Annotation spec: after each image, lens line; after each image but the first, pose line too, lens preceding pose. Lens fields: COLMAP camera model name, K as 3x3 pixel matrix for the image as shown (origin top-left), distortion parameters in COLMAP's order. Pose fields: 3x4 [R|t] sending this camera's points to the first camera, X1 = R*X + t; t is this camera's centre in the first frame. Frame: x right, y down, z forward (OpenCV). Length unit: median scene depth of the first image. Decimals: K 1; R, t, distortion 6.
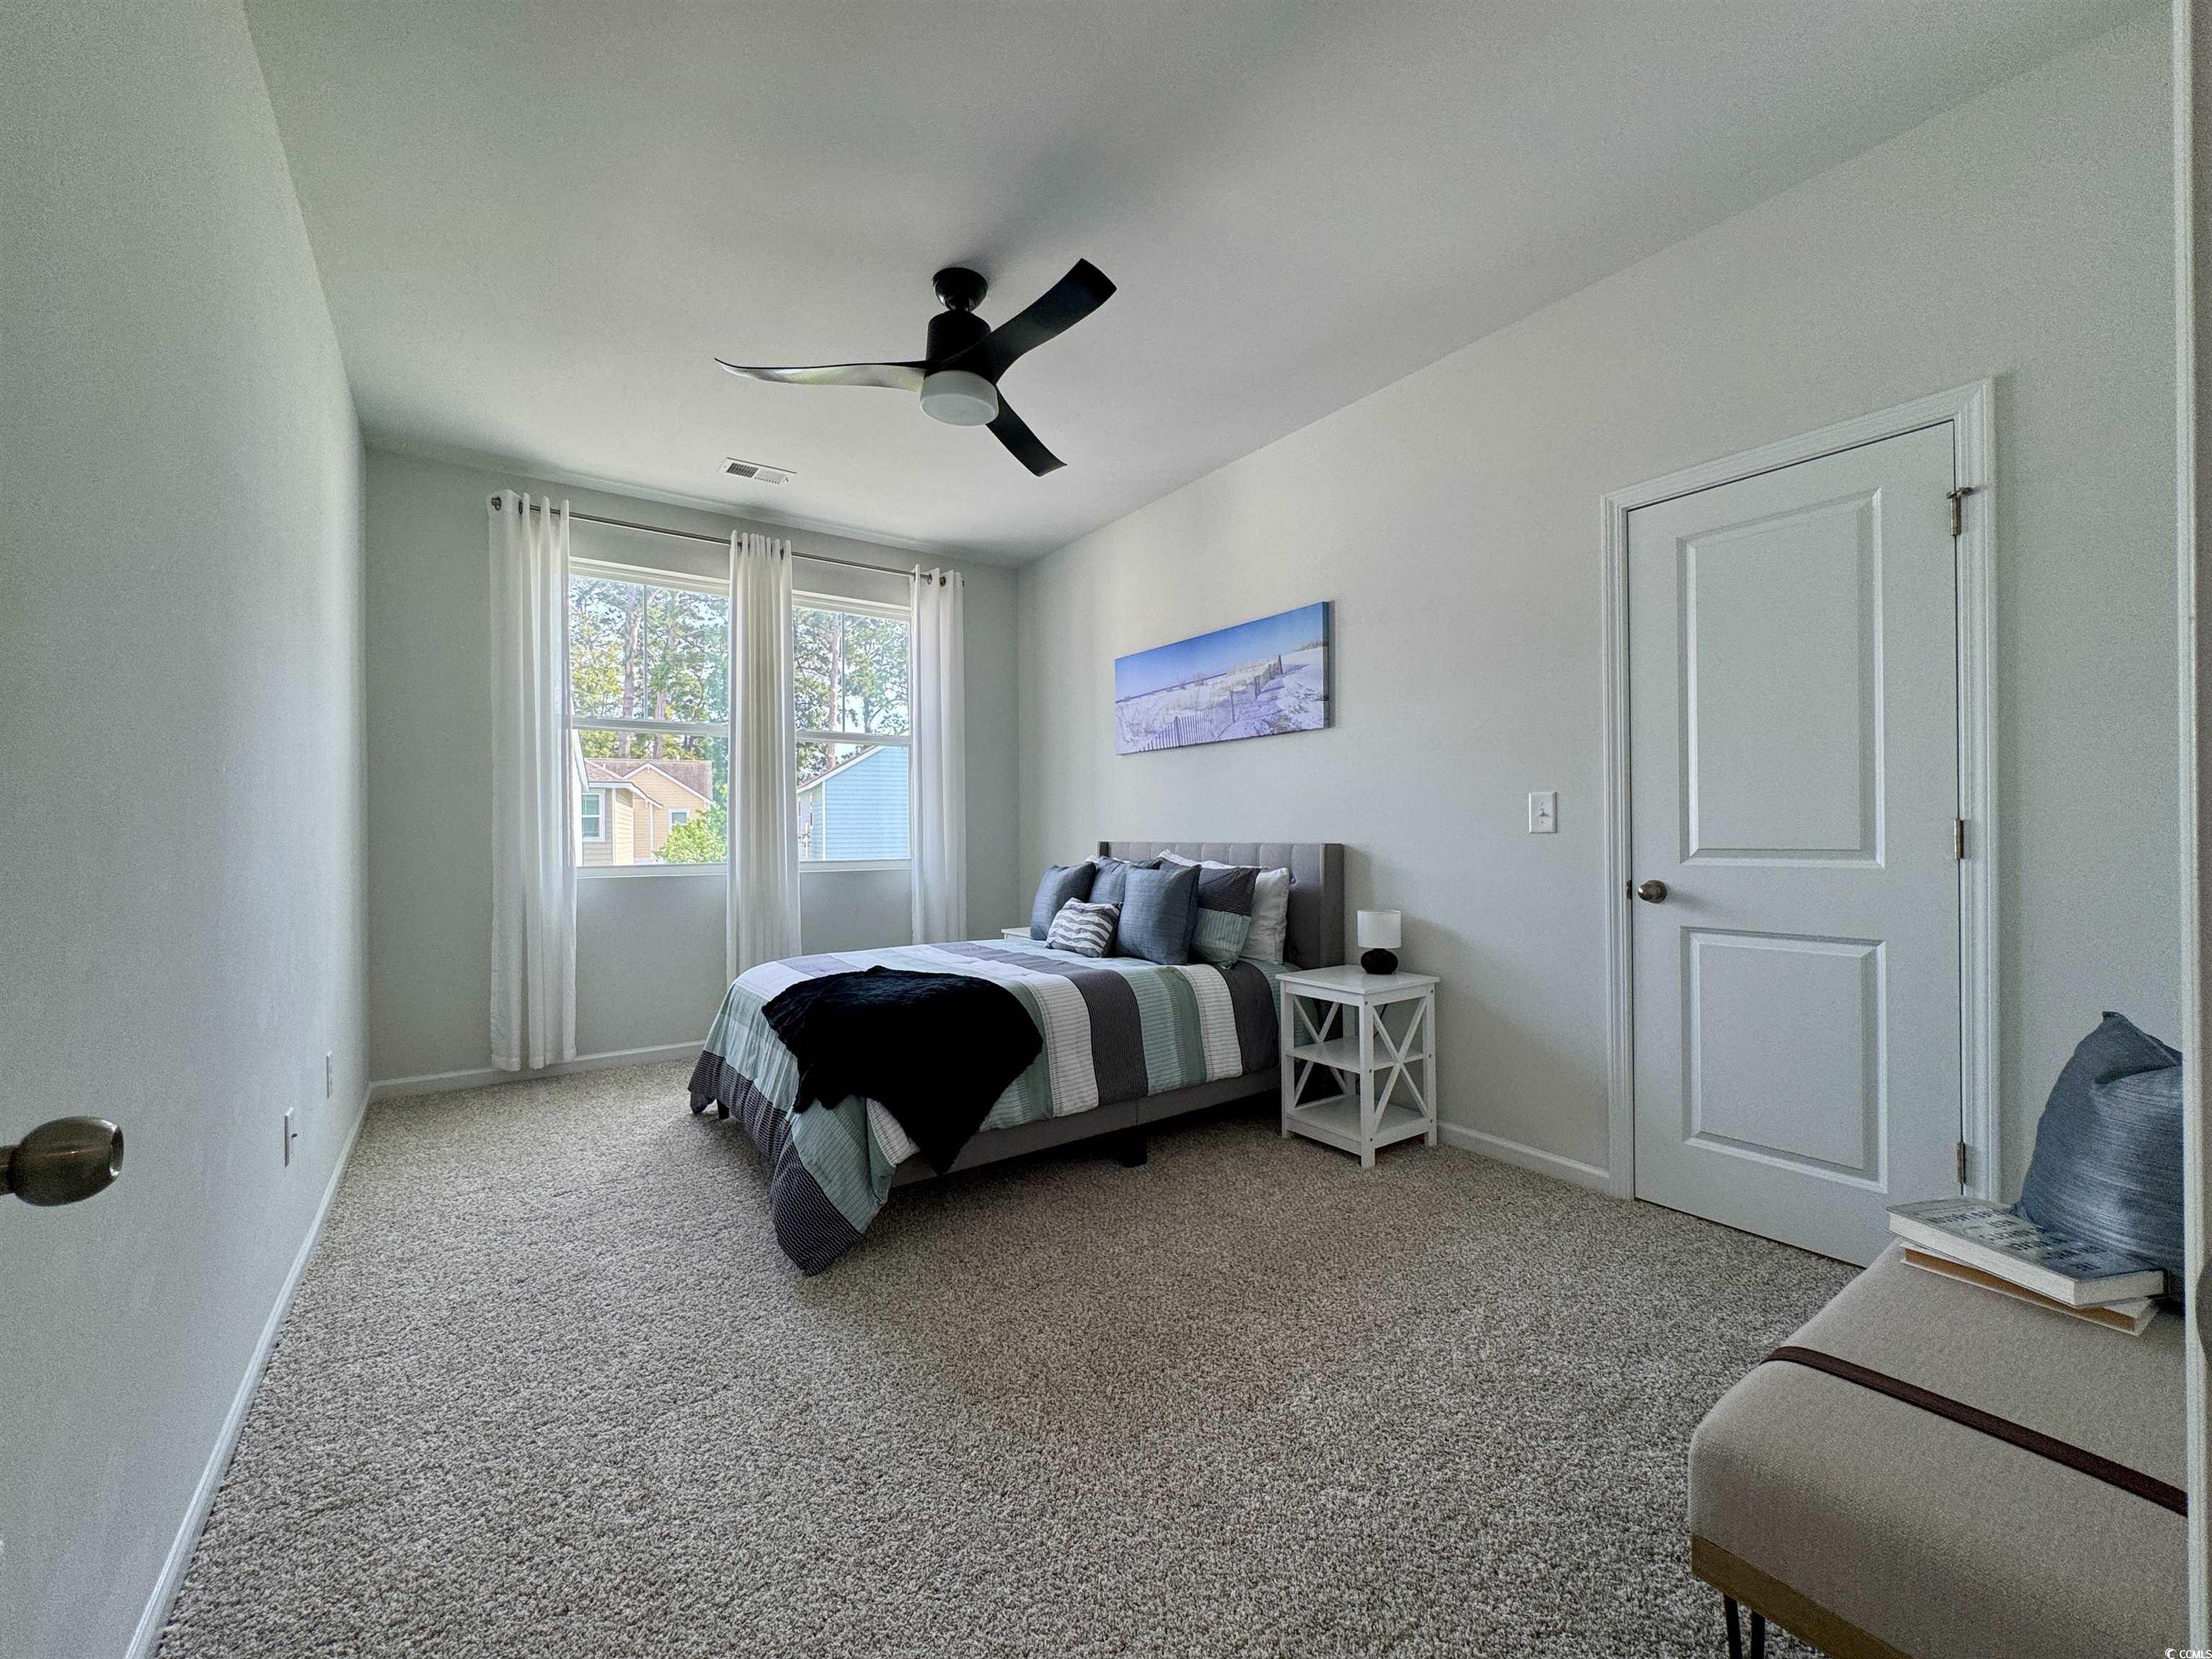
lens RADIAL K [[883.9, 0, 1103.0], [0, 883.9, 835.7], [0, 0, 1]] dist [-0.003937, 0.001473]
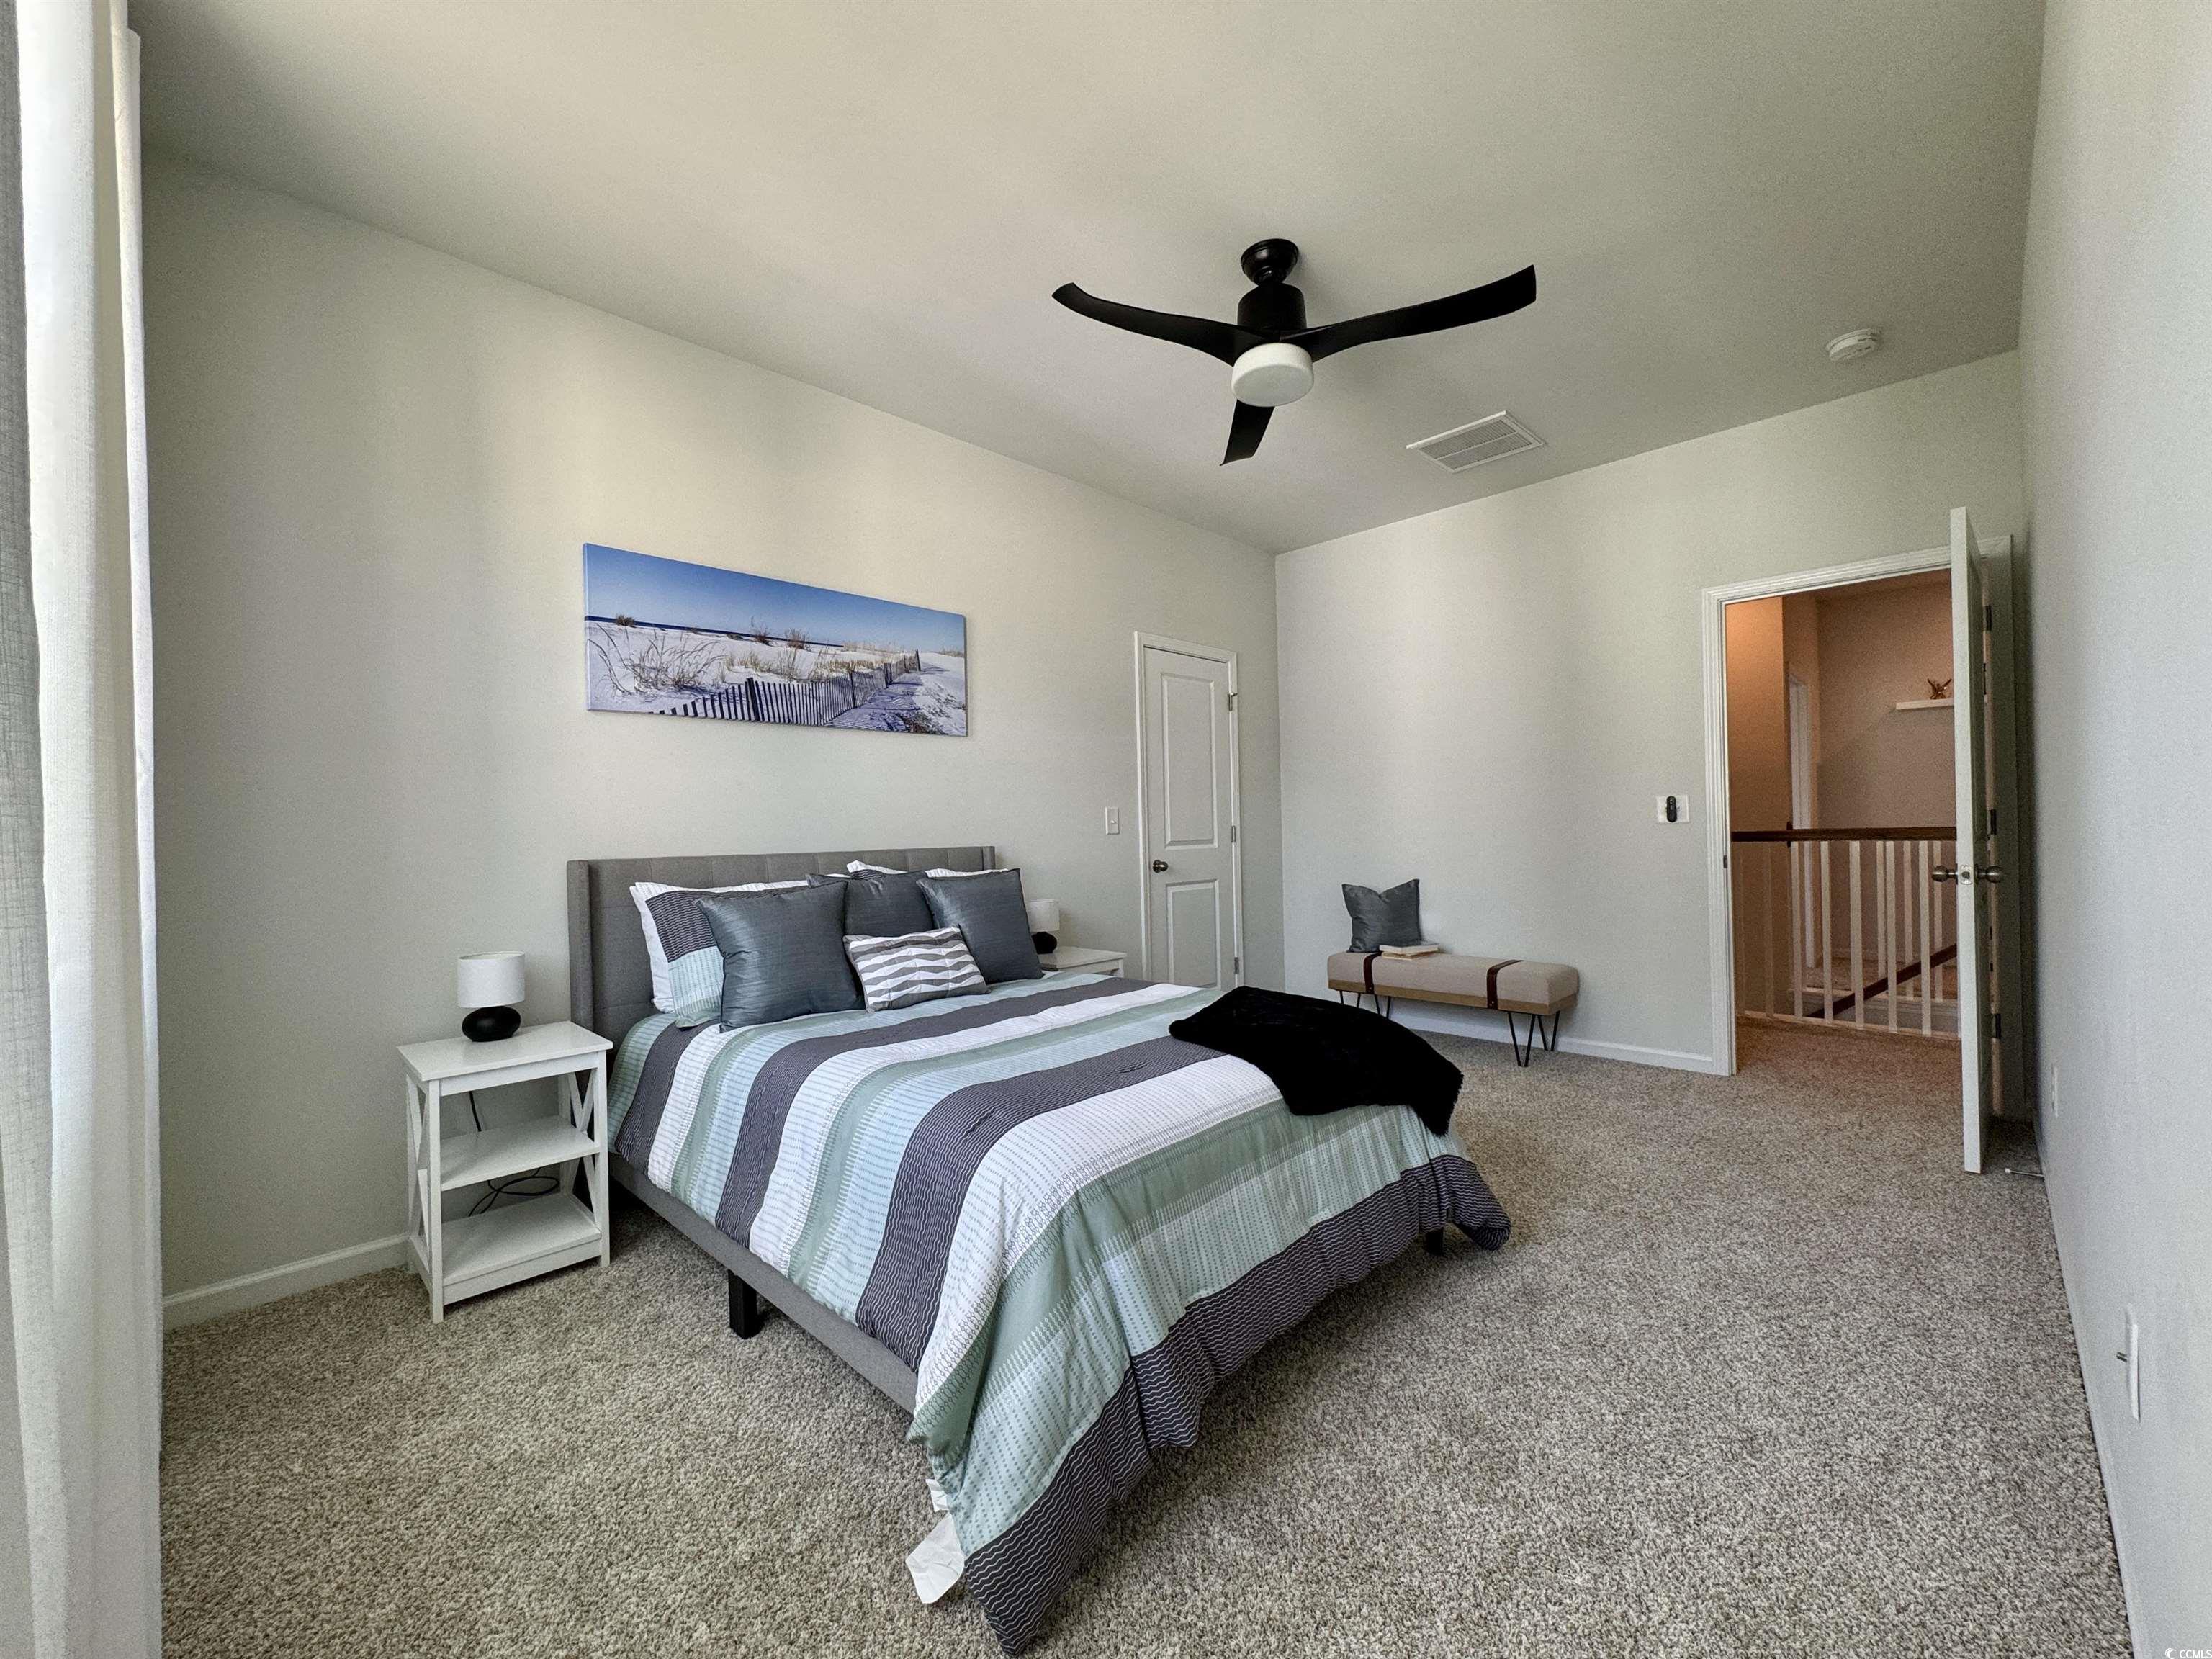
lens RADIAL K [[883.9, 0, 1100.5], [0, 883.9, 841.3], [0, 0, 1]] dist [-0.003937, 0.001473]
pose [[-0.162896, -0.009601, 0.986596, -0.742876], [0.017752, 0.999762, 0.012661, -0.007343], [-0.986483, 0.019576, -0.162687, 0.930123]]
